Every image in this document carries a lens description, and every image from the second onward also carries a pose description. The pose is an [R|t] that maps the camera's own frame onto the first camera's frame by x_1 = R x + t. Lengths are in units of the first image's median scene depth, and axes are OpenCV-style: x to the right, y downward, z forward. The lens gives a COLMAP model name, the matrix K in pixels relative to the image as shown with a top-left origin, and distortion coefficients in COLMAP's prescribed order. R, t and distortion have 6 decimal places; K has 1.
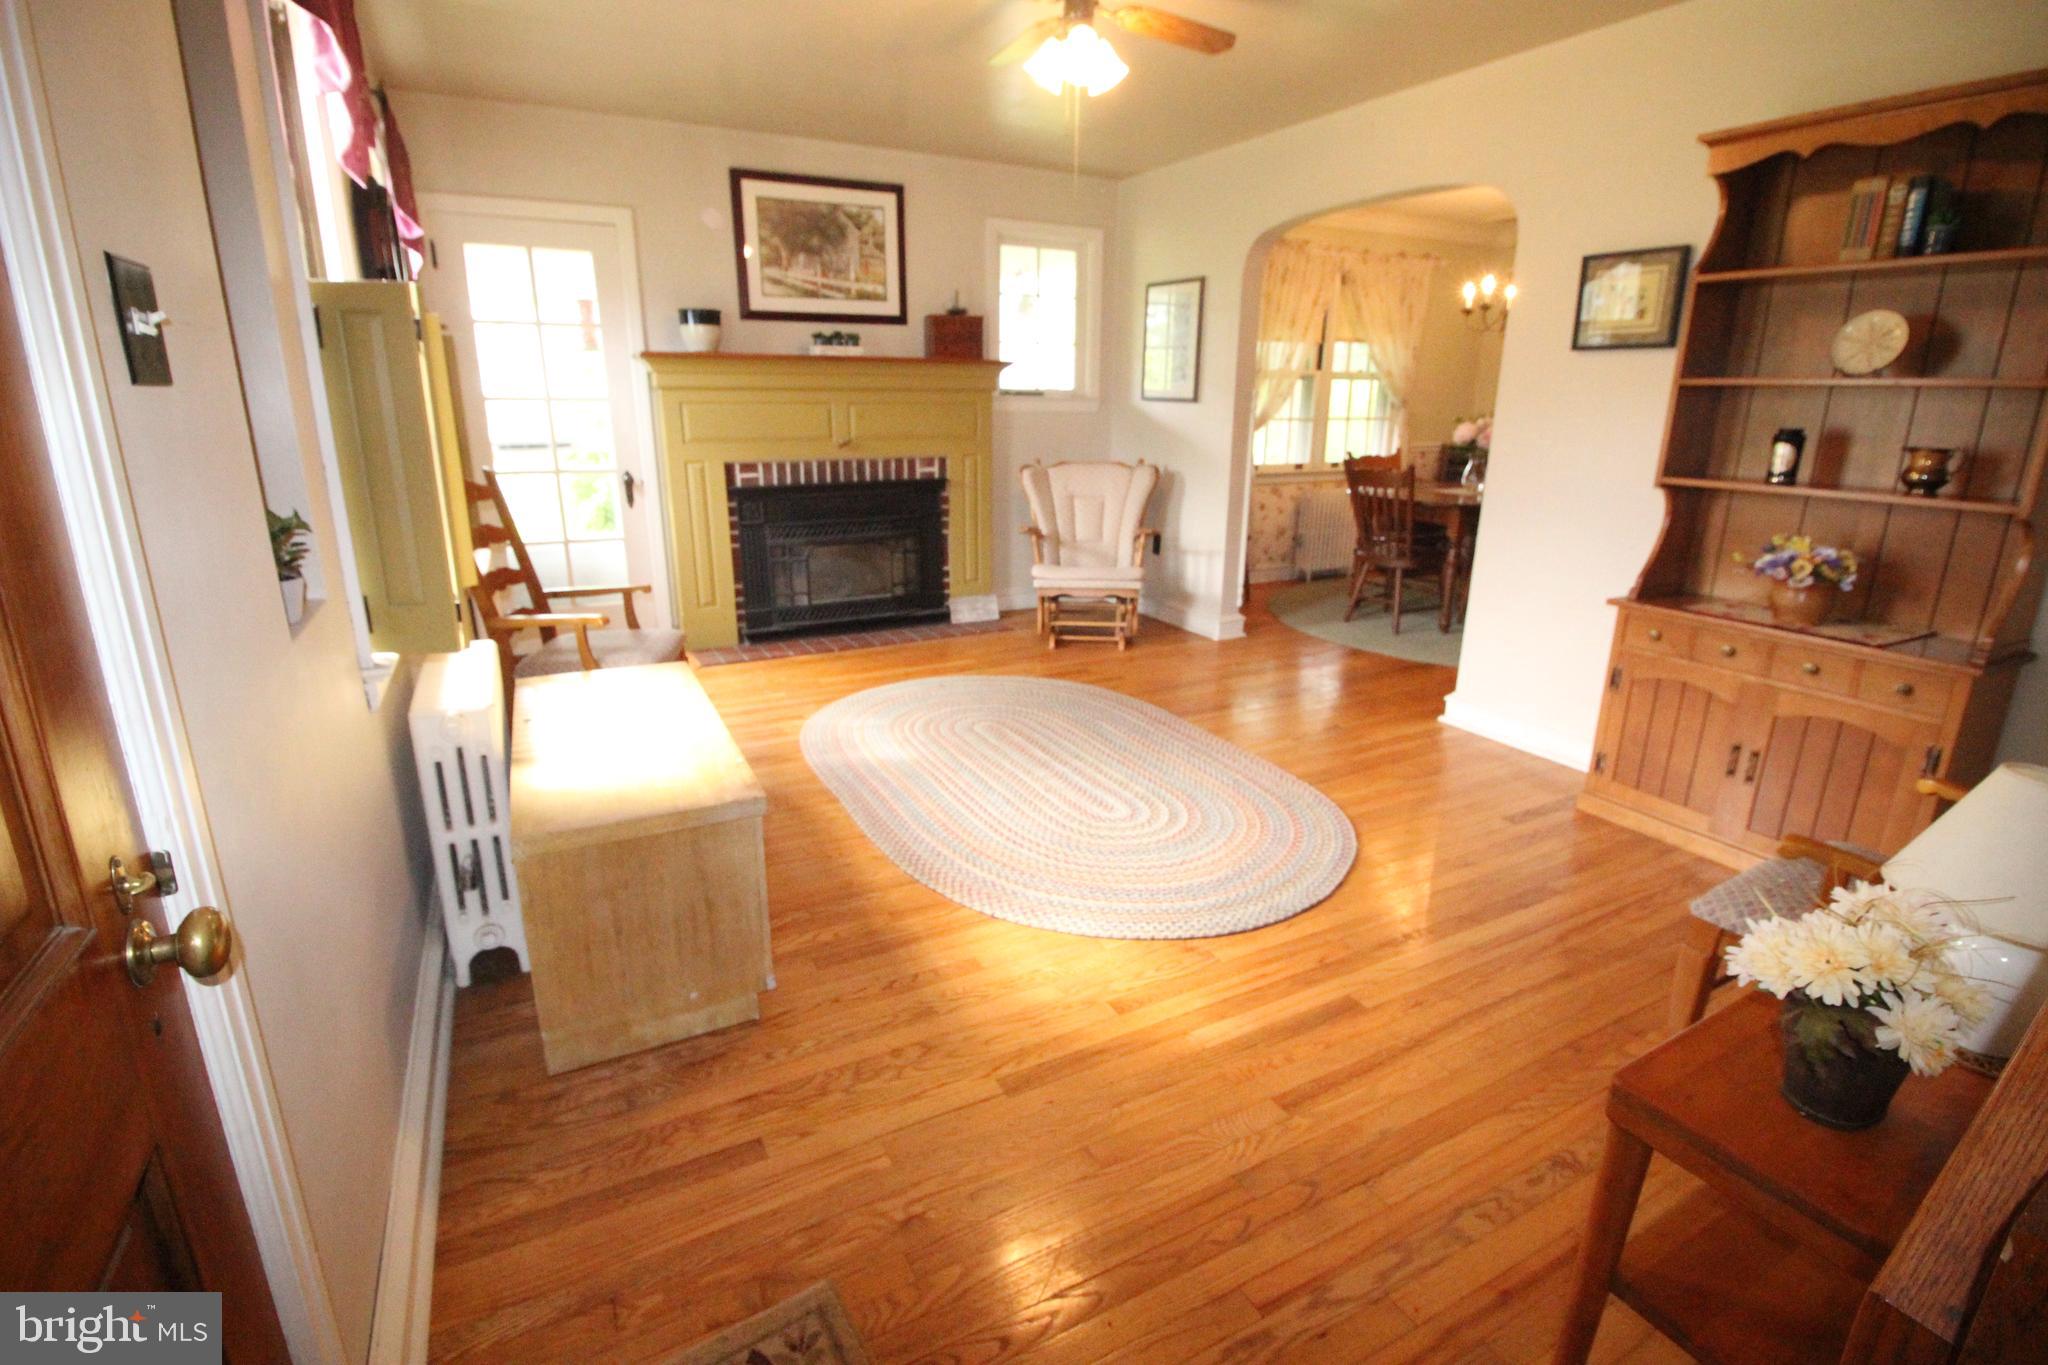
lens RADIAL K [[945.9, 0, 1022.3], [0, 945.9, 676.0], [0, 0, 1]] dist [-0.001224, -0.010928]
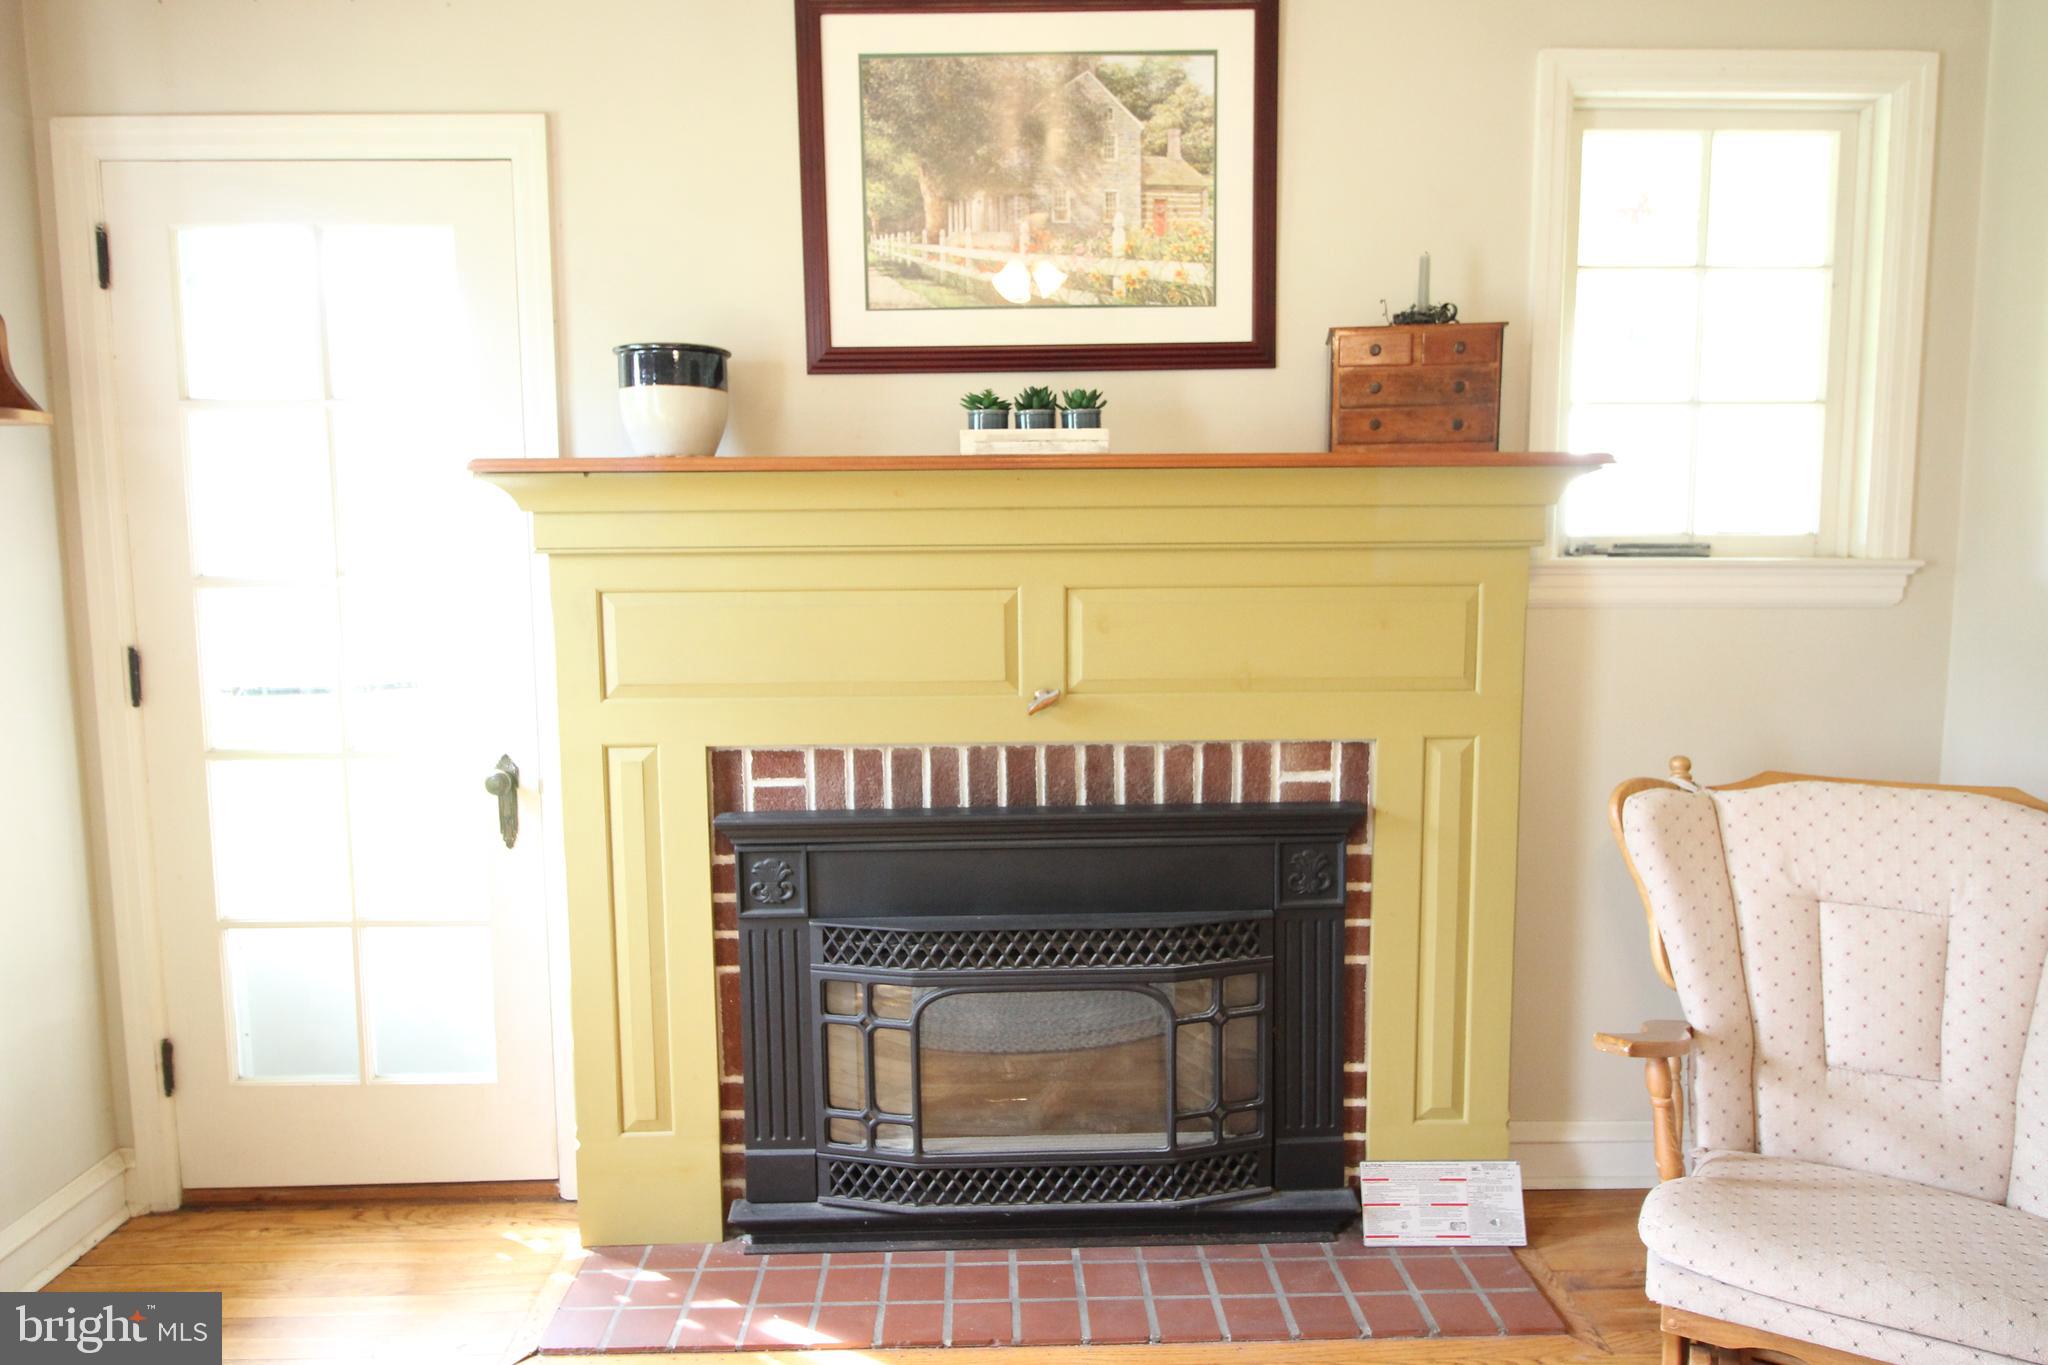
lens RADIAL K [[1259.0, 0, 1017.9], [0, 1259.0, 678.6], [0, 0, 1]] dist [-0.000230, -0.002694]
pose [[0.893434, 0.034764, -0.447847, 0.006039], [-0.114971, 0.981488, -0.153173, -0.181337], [0.434232, 0.188340, 0.880892, 0.586872]]
